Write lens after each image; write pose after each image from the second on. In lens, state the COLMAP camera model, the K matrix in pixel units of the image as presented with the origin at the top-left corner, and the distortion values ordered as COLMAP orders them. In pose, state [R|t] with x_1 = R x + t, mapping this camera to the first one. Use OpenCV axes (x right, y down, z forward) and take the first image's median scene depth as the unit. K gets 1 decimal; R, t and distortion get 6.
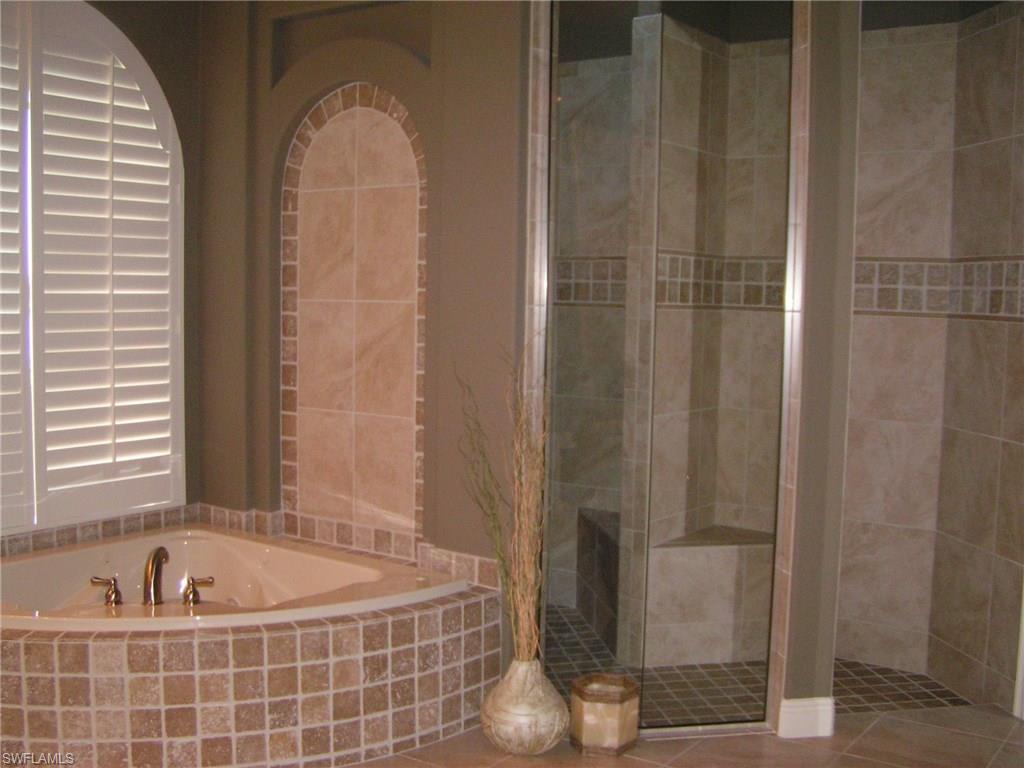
lens RADIAL K [[1144.3, 0, 512.0], [0, 1144.3, 384.0], [0, 0, 1]] dist [-0.209719, 0.268871]
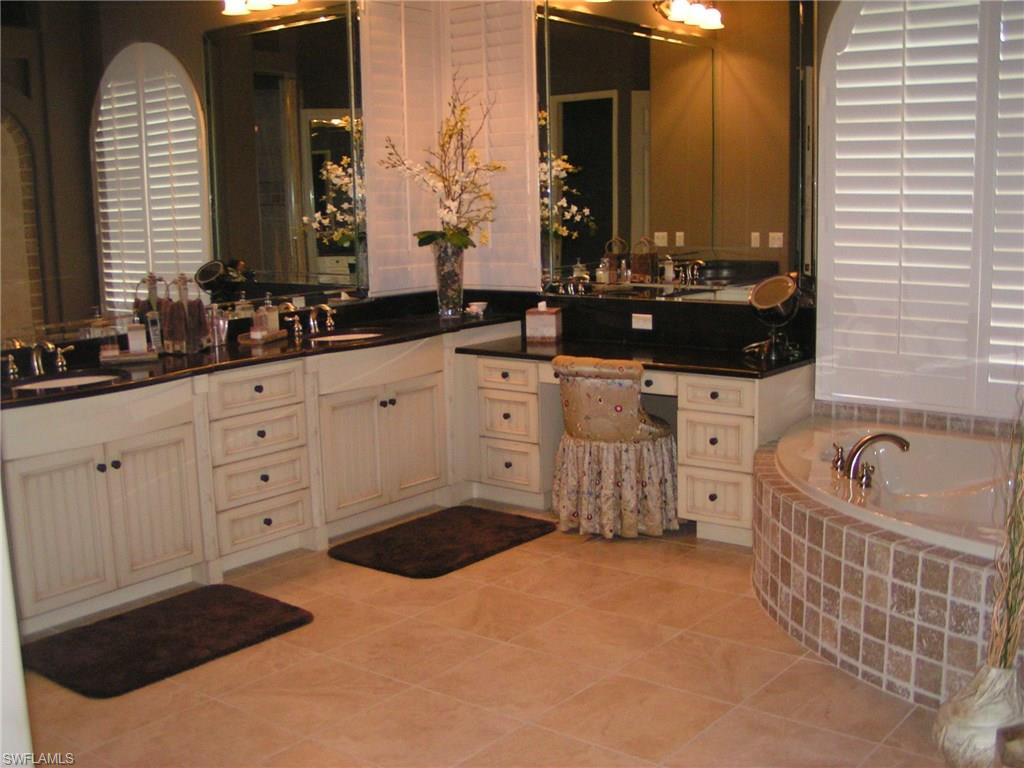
lens RADIAL K [[1144.3, 0, 512.0], [0, 1144.3, 384.0], [0, 0, 1]] dist [-0.209719, 0.268871]
pose [[-0.048440, 0.154380, -0.986823, 0.767775], [-0.059772, 0.985764, 0.157149, -0.047766], [0.997036, 0.066597, -0.038523, 0.699256]]
